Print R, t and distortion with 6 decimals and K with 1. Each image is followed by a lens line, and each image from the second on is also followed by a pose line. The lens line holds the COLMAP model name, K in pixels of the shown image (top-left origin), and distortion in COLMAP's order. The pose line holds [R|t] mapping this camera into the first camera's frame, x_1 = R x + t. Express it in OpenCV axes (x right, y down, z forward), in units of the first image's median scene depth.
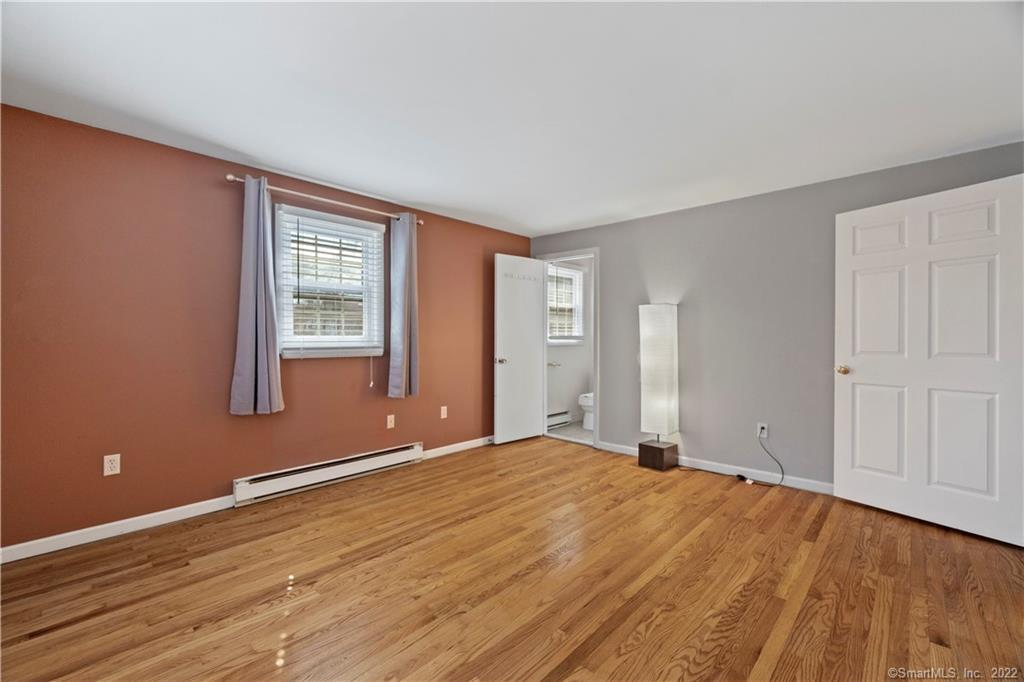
lens RADIAL K [[442.3, 0, 503.2], [0, 442.3, 336.2], [0, 0, 1]] dist [-0.000086, 0.000113]
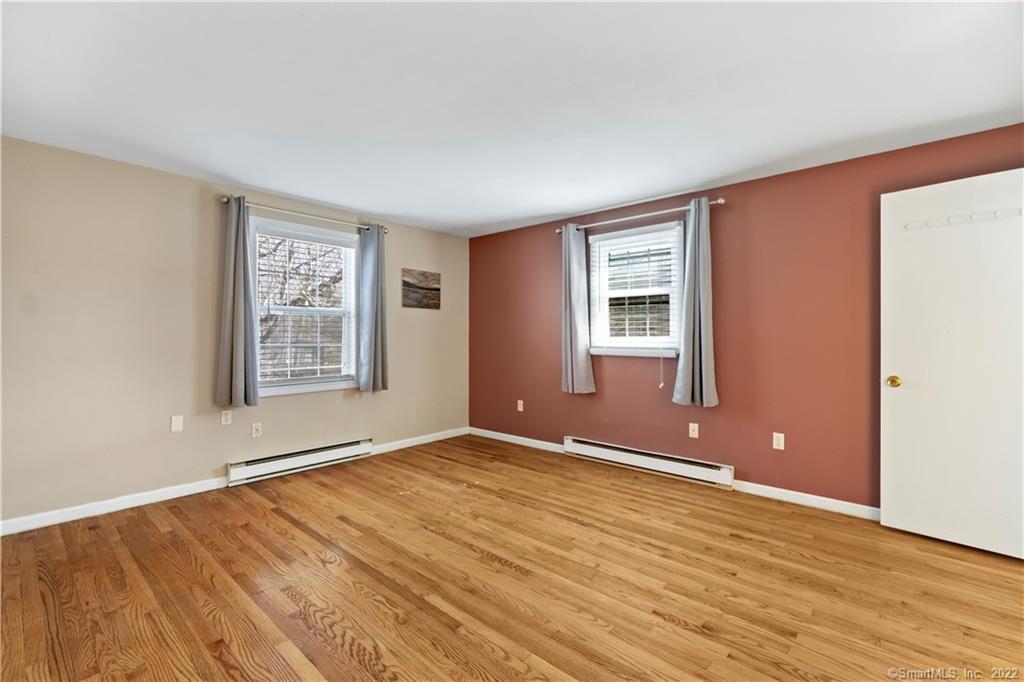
lens RADIAL K [[442.3, 0, 503.2], [0, 442.3, 336.2], [0, 0, 1]] dist [-0.000086, 0.000113]
pose [[0.027489, -0.001840, -0.999620, 0.838674], [-0.001093, 0.999998, -0.001871, -0.000754], [0.999622, 0.001144, 0.027487, 0.746195]]
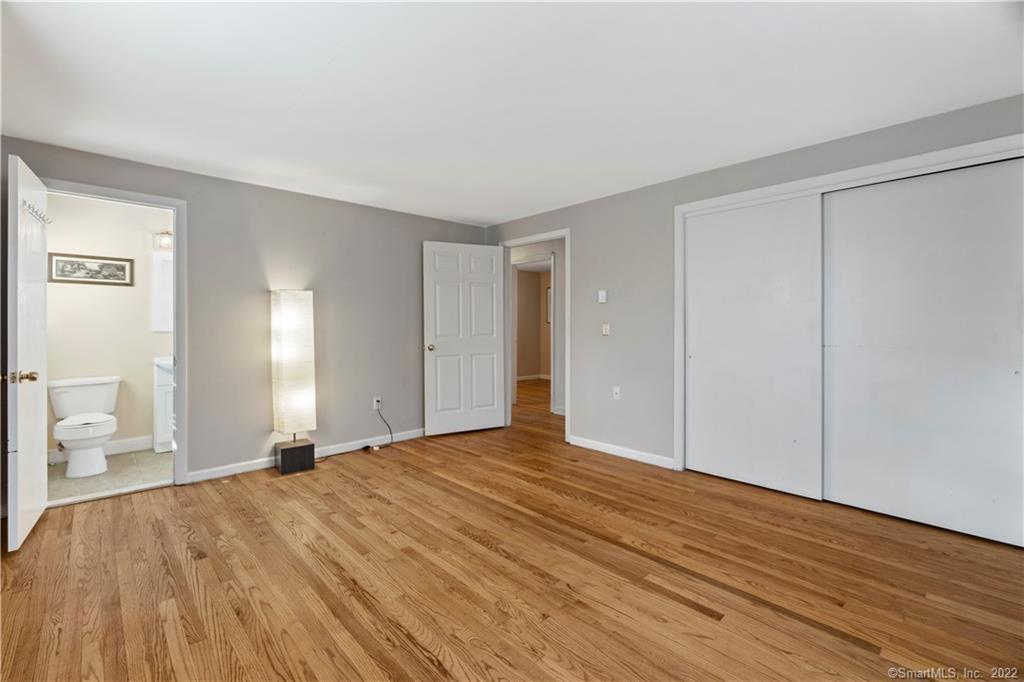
lens RADIAL K [[449.8, 0, 509.4], [0, 449.8, 323.6], [0, 0, 1]] dist [-0.000052, -0.000156]
pose [[0.053344, 0.003026, 0.998572, -0.726623], [0.000265, 0.999995, -0.003044, -0.001074], [-0.998576, 0.000427, 0.053343, 0.667127]]
